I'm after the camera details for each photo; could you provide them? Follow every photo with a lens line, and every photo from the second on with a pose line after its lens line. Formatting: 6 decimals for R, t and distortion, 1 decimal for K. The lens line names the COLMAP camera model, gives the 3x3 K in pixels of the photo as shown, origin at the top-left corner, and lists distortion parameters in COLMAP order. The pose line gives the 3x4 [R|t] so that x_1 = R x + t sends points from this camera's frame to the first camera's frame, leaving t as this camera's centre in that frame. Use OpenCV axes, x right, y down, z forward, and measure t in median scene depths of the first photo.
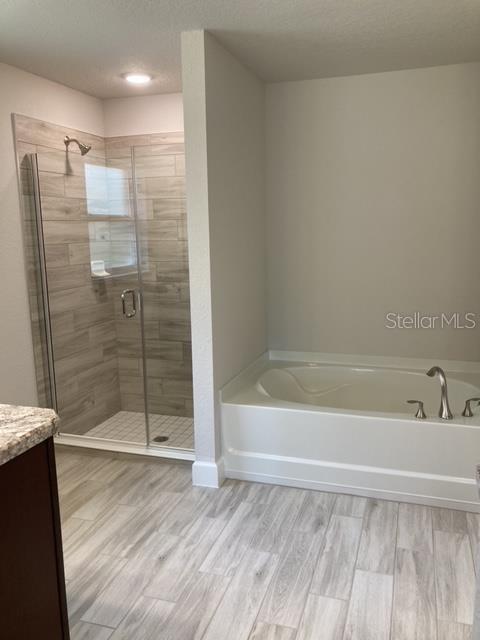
lens RADIAL K [[532.0, 0, 240.3], [0, 532.0, 320.4], [0, 0, 1]] dist [0.020935, -0.002655]
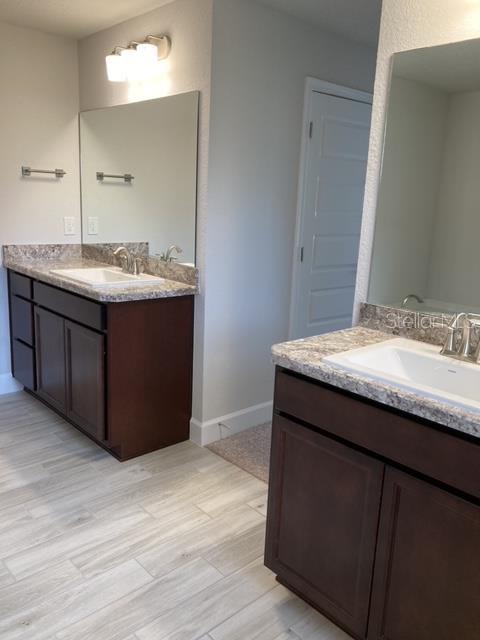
lens RADIAL K [[532.0, 0, 239.9], [0, 532.0, 319.0], [0, 0, 1]] dist [0.020935, -0.002655]
pose [[-0.867308, -0.128925, 0.480786, -0.647438], [0.066194, 0.927426, 0.368103, -0.250764], [-0.493351, 0.351084, -0.795830, 1.503252]]
